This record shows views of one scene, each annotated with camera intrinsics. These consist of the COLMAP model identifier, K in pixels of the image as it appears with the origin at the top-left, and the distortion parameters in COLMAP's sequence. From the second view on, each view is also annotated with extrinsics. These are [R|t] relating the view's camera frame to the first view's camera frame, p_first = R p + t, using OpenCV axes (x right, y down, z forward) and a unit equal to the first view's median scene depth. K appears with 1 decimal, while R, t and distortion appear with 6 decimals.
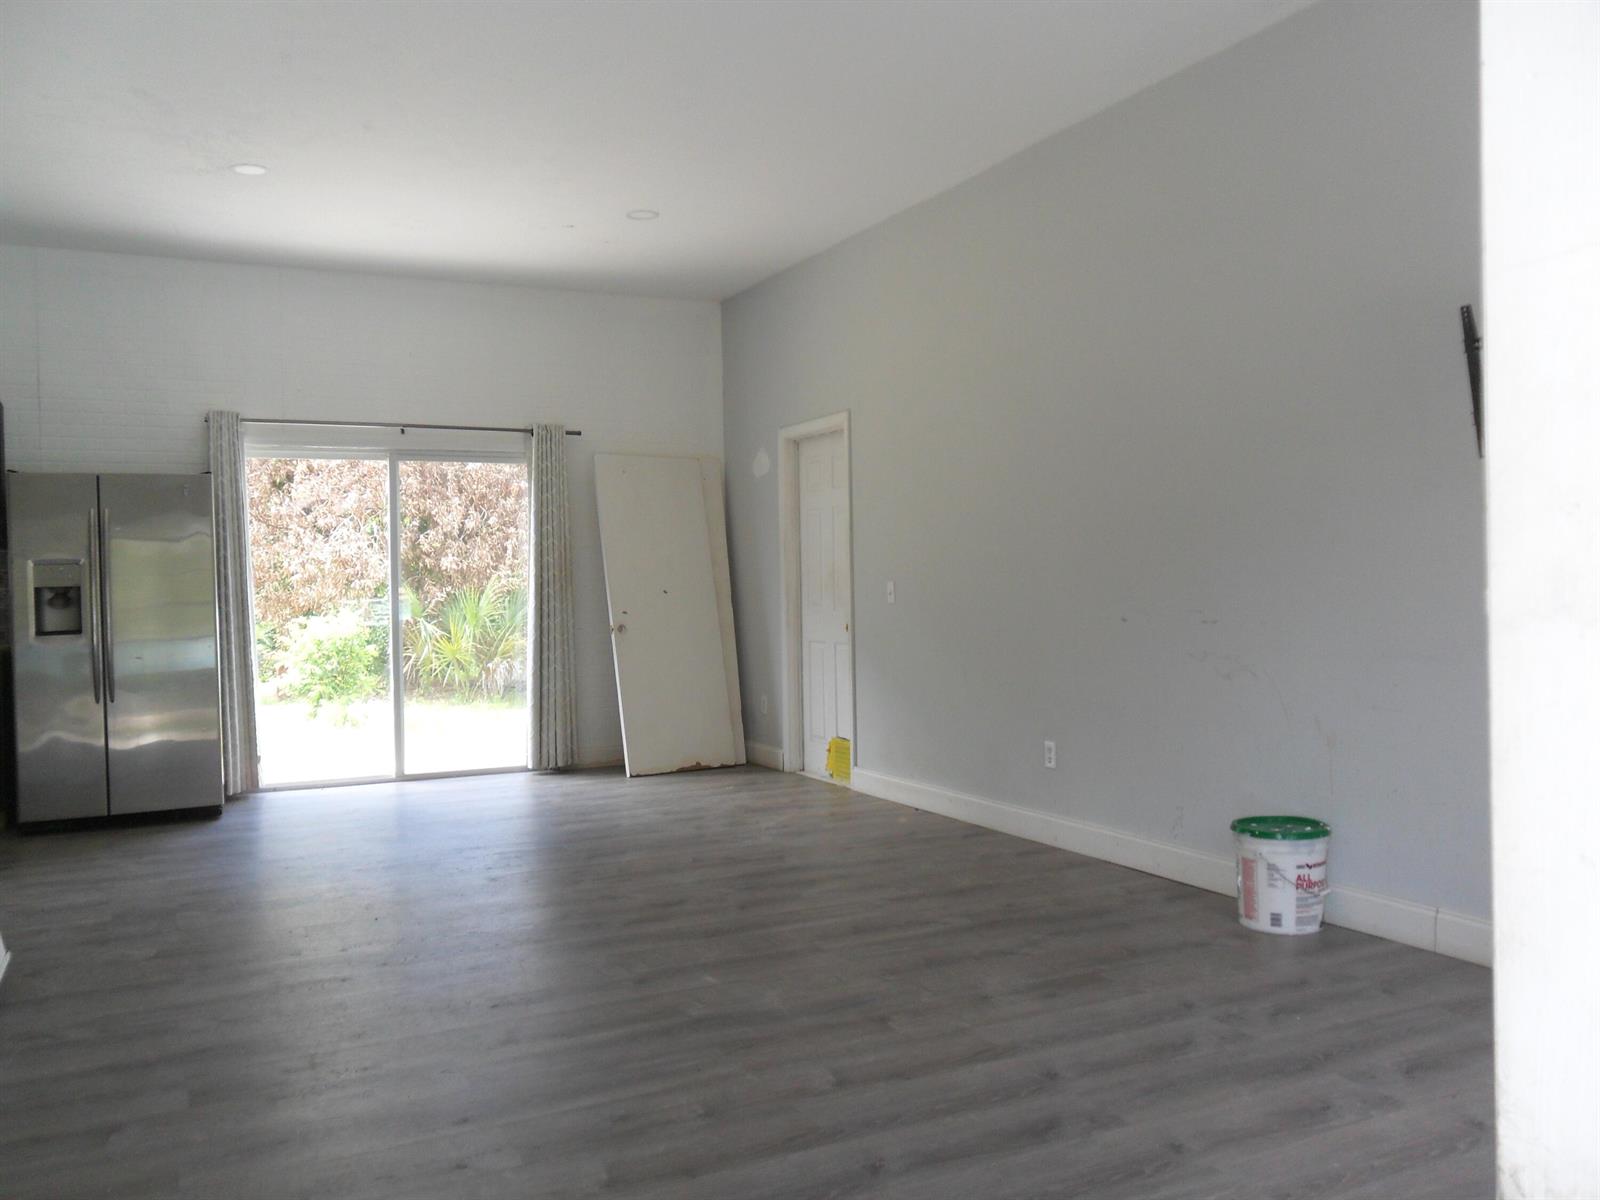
lens RADIAL K [[1314.9, 0, 803.0], [0, 1314.9, 595.6], [0, 0, 1]] dist [-0.018692, 0.012896]
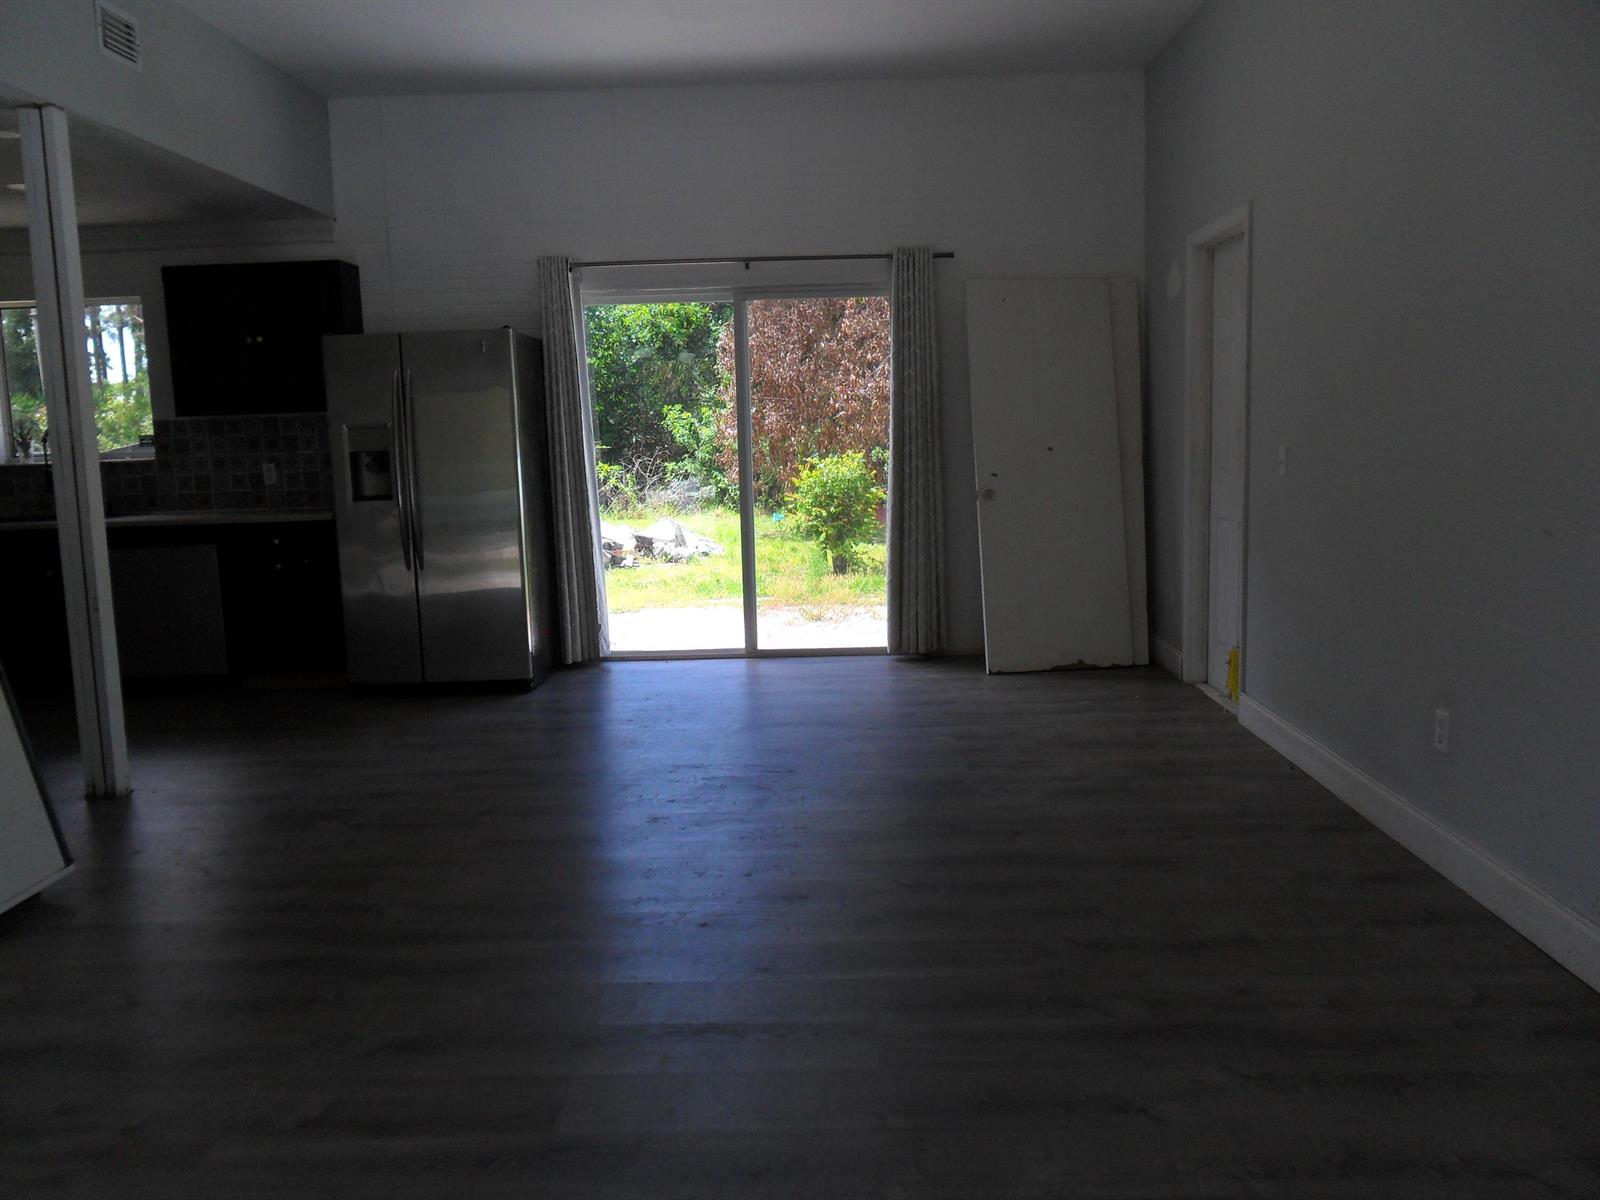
lens RADIAL K [[1314.9, 0, 803.0], [0, 1314.9, 595.6], [0, 0, 1]] dist [-0.018692, 0.012896]
pose [[0.884606, 0.056263, -0.462933, 0.253236], [0.006101, 0.991214, 0.132125, -0.038069], [0.466299, -0.119703, 0.876491, 0.375383]]
